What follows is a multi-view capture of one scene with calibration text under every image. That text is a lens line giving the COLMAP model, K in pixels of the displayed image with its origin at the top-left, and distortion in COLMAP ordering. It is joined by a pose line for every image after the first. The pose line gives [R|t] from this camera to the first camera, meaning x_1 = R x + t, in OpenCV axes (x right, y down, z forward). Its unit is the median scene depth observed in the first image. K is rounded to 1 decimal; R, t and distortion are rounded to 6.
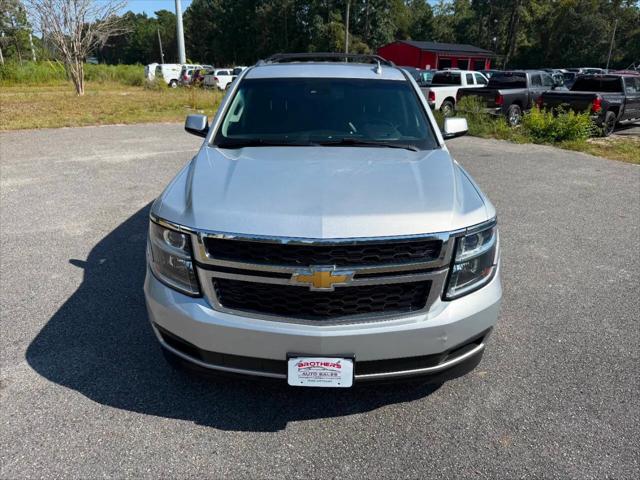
lens RADIAL K [[458.4, 0, 320.5], [0, 458.4, 238.4], [0, 0, 1]] dist [0.000604, 0.000540]
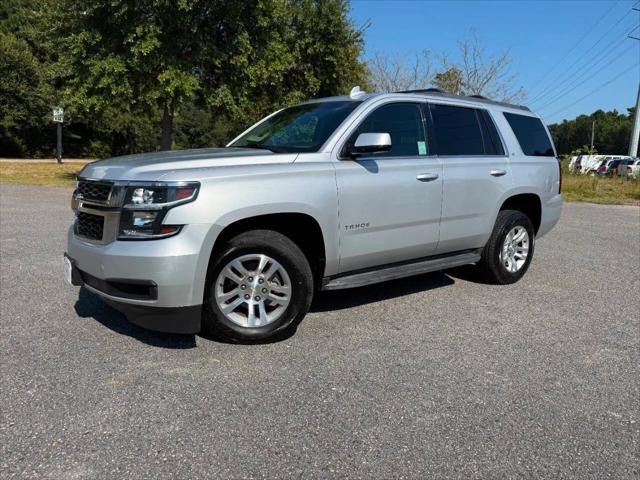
lens RADIAL K [[456.1, 0, 323.7], [0, 456.1, 239.8], [0, 0, 1]] dist [0.007273, -0.005713]
pose [[0.618363, 0.144302, -0.772531, 0.084980], [-0.290143, 0.955472, -0.053767, 0.002305], [0.730372, 0.257392, 0.632697, 0.034107]]
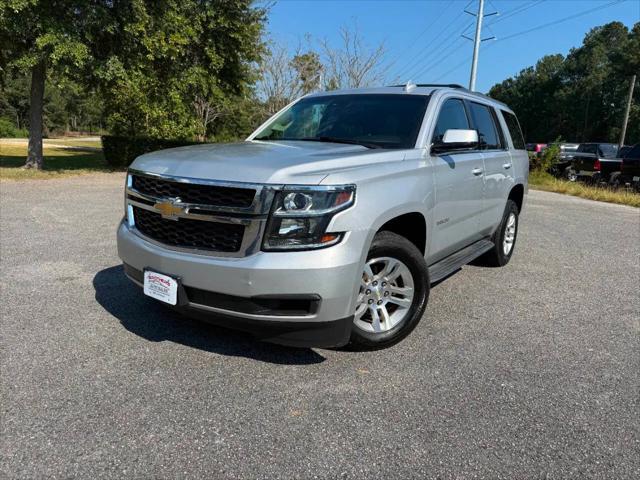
lens RADIAL K [[456.1, 0, 323.7], [0, 456.1, 239.8], [0, 0, 1]] dist [0.007273, -0.005713]
pose [[0.827446, 0.140583, -0.543663, 0.052624], [-0.226564, 0.969436, -0.094145, 0.009725], [0.513811, 0.201075, 0.834007, 0.009820]]
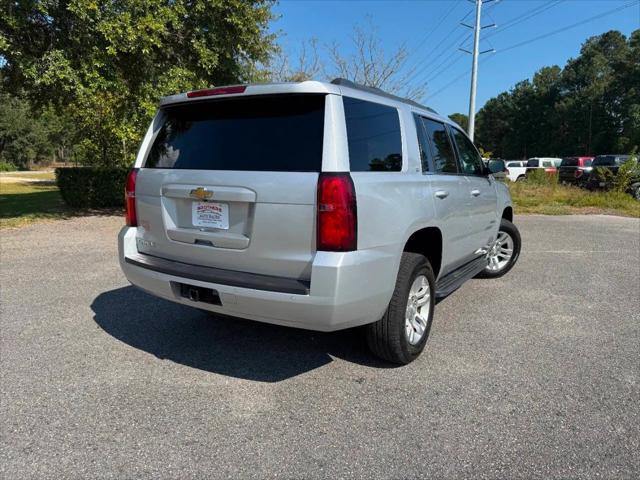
lens RADIAL K [[458.4, 0, 320.5], [0, 458.4, 238.4], [0, 0, 1]] dist [0.000604, 0.000540]
pose [[0.836542, 0.082221, -0.541699, -0.027676], [-0.187905, 0.971768, -0.142681, -0.017182], [0.514675, 0.221146, 0.828375, 0.076605]]
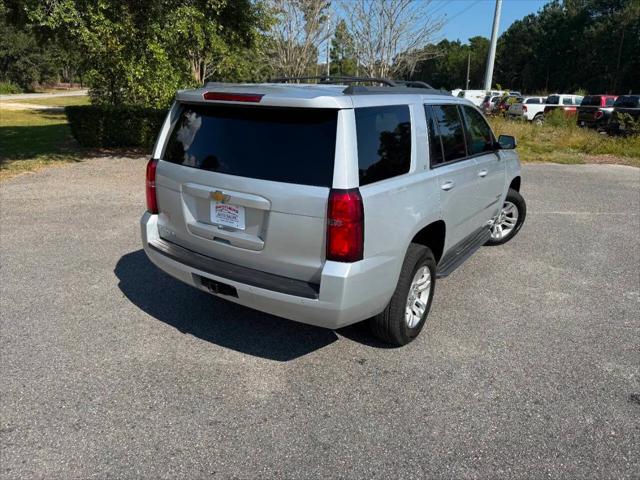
lens RADIAL K [[455.6, 0, 320.0], [0, 455.6, 240.0], [0, 0, 1]] dist [0.019882, -0.020400]
pose [[0.822494, 0.187470, -0.536990, -0.026712], [-0.211619, 0.977204, 0.017023, -0.028001], [0.527940, 0.099636, 0.843417, 0.070628]]
